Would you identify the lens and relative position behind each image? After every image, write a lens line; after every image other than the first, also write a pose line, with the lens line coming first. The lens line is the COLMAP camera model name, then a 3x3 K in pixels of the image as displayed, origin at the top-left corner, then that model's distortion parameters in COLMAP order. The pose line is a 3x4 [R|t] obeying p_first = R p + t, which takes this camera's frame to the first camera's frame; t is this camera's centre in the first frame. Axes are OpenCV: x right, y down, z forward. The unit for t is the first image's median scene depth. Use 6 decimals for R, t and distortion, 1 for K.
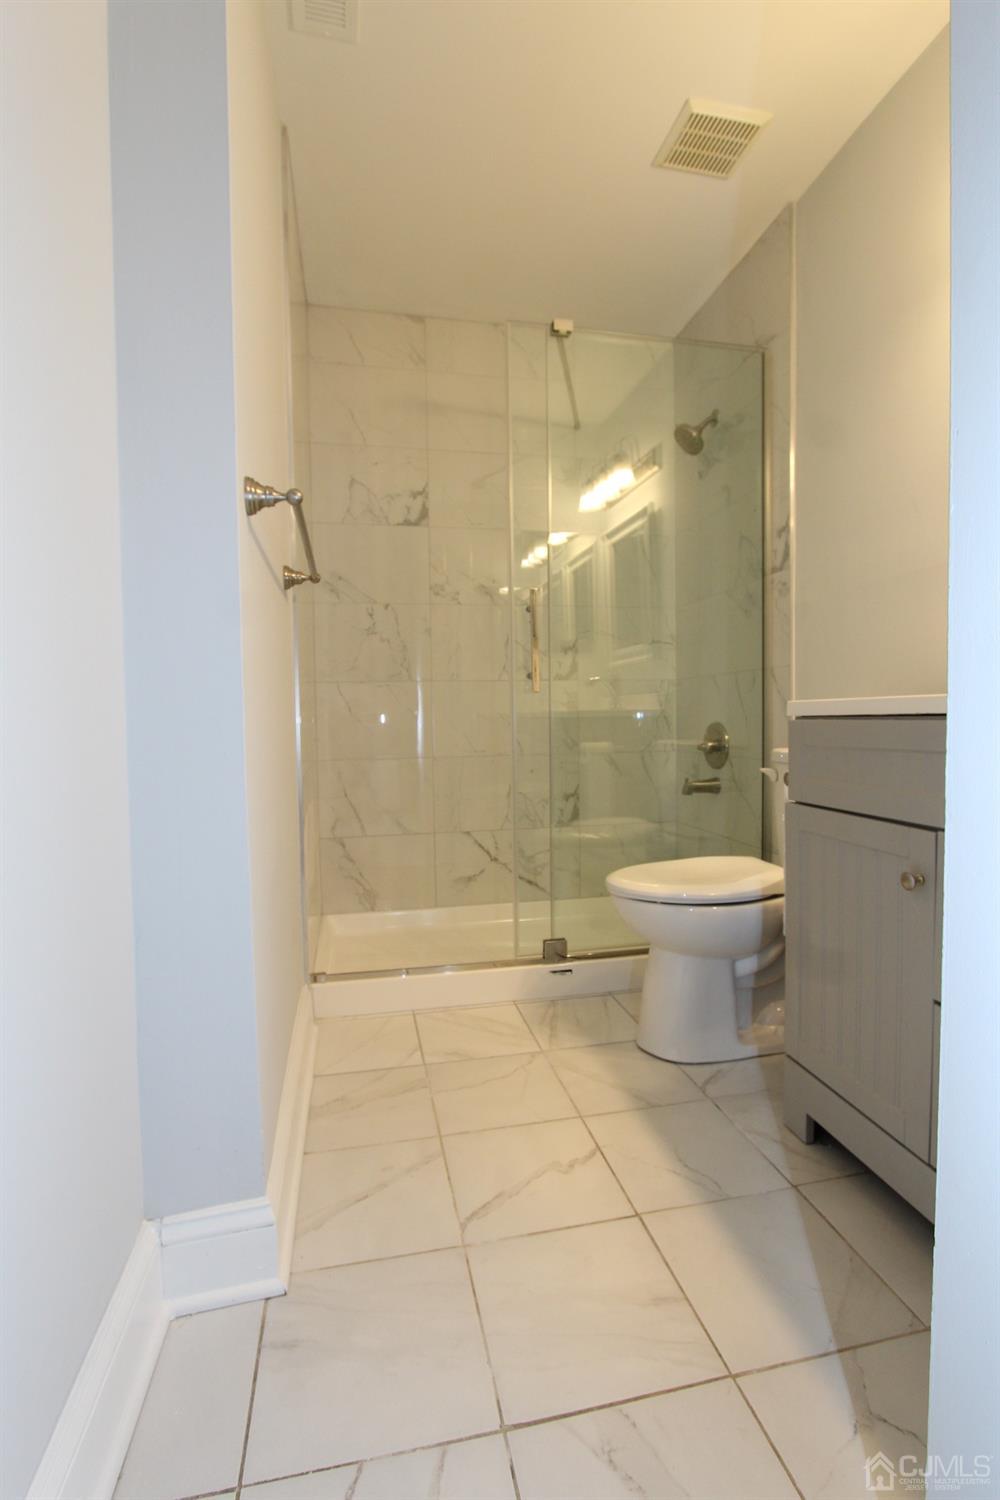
lens RADIAL K [[691.2, 0, 497.4], [0, 691.2, 749.2], [0, 0, 1]] dist [-0.021917, 0.003455]
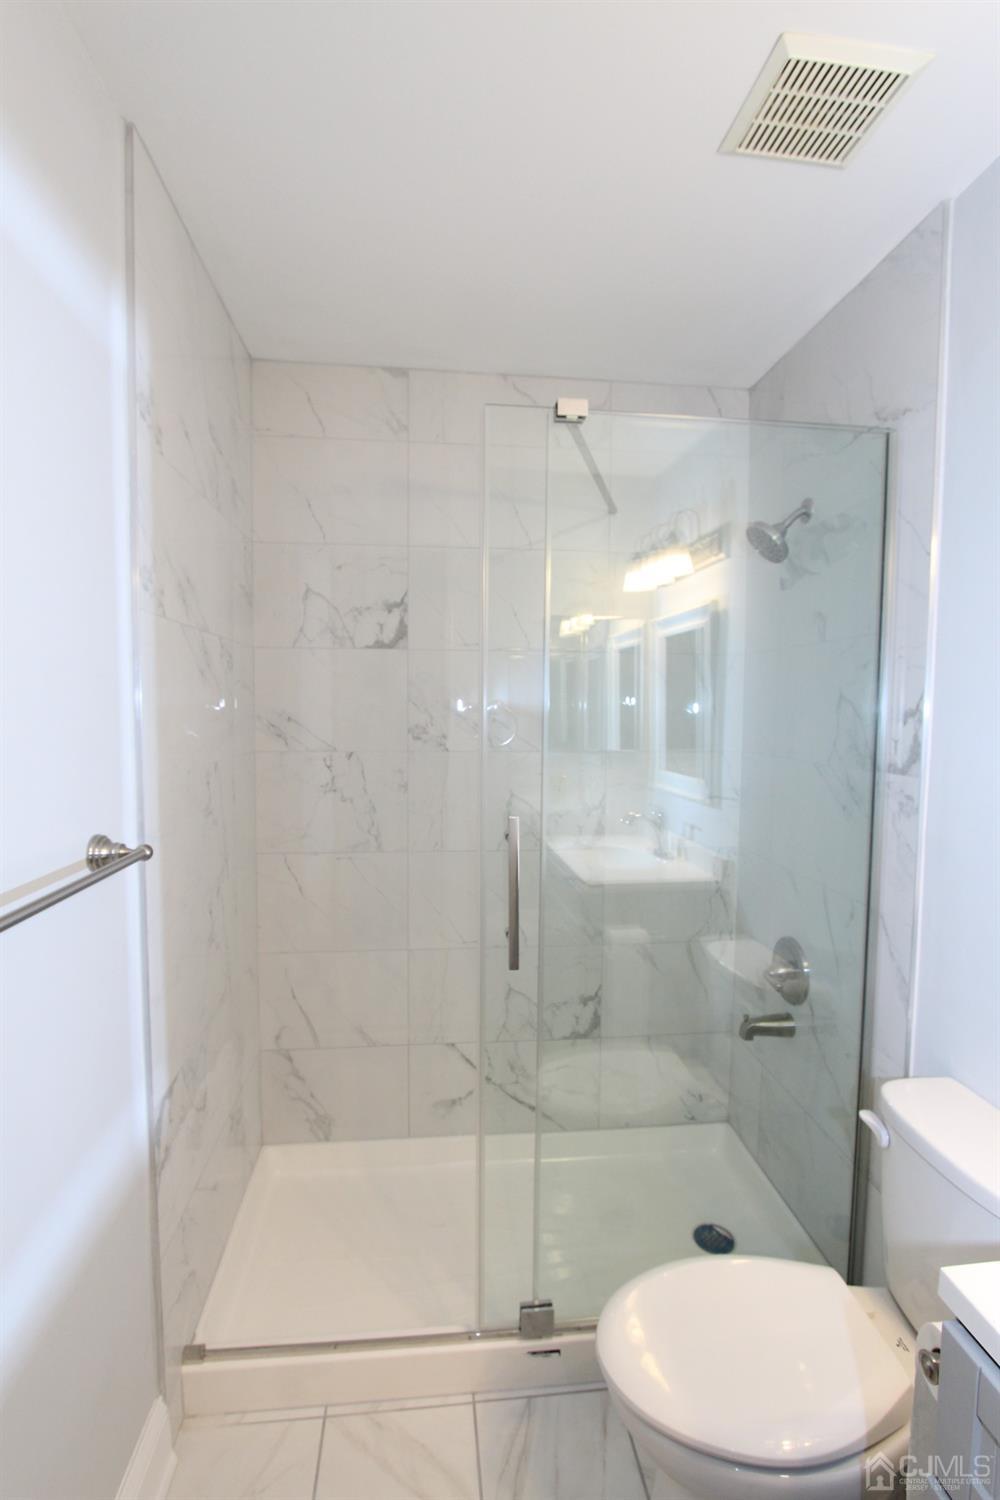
lens RADIAL K [[691.2, 0, 498.3], [0, 691.2, 749.9], [0, 0, 1]] dist [-0.021917, 0.003455]
pose [[0.995045, 0.029295, -0.095012, 0.077456], [-0.027701, 0.999453, 0.018051, -0.240906], [0.095489, -0.015330, 0.995312, 0.268841]]
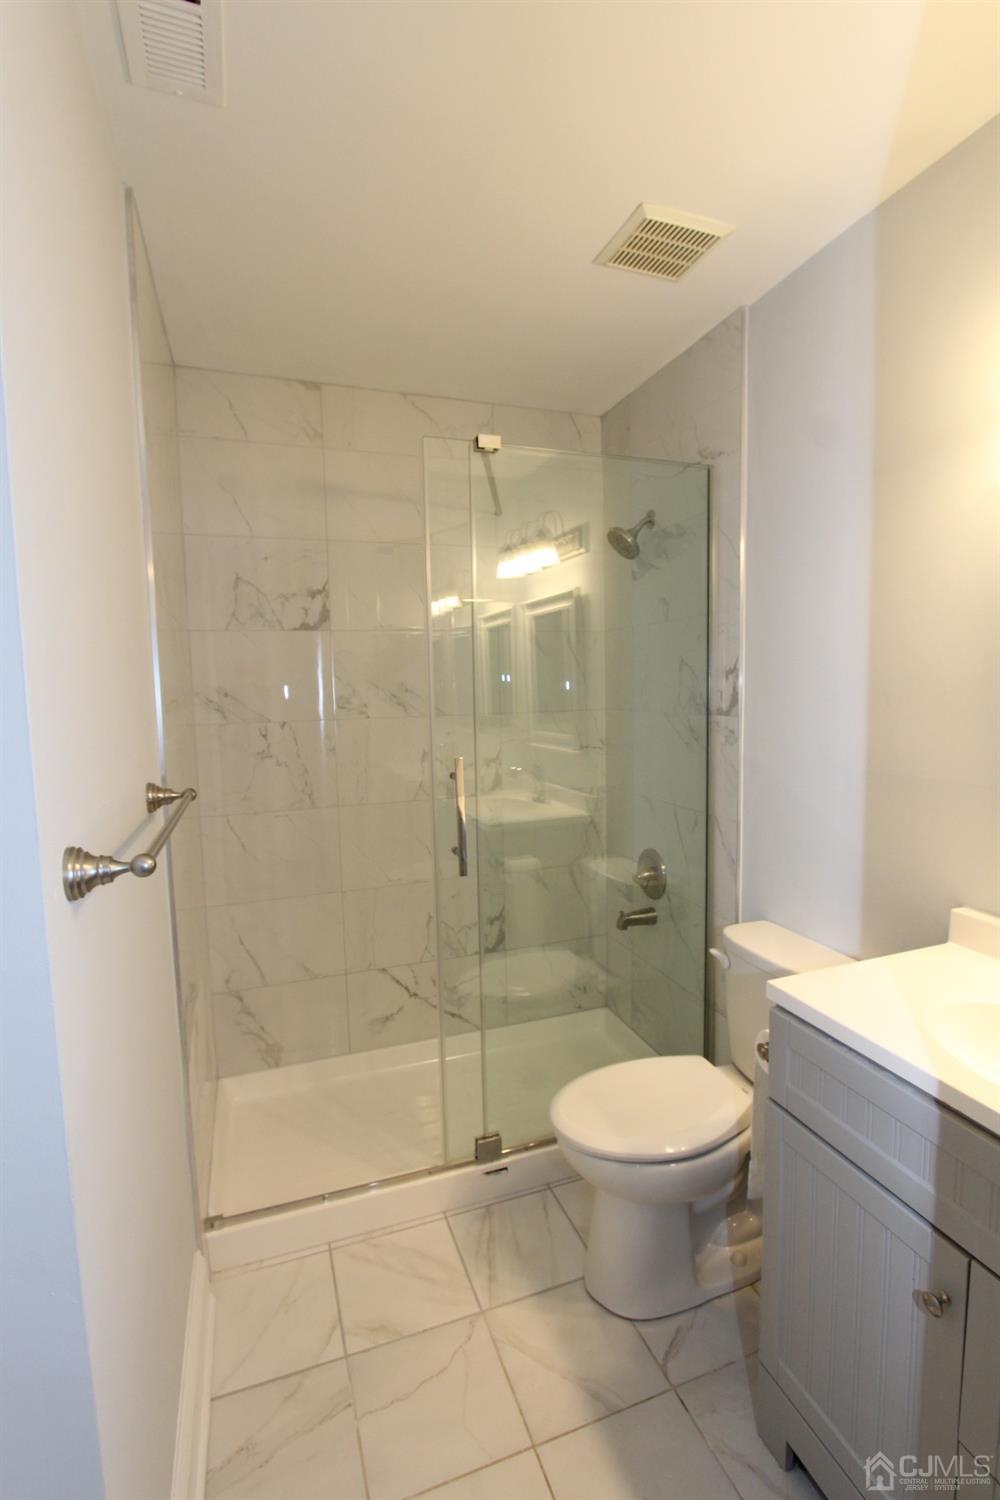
lens RADIAL K [[691.2, 0, 497.6], [0, 691.2, 749.3], [0, 0, 1]] dist [-0.021917, 0.003455]
pose [[0.990549, -0.019268, 0.135797, -0.013111], [0.013378, 0.998935, 0.044160, -0.219942], [-0.136503, -0.041926, 0.989752, 0.113443]]
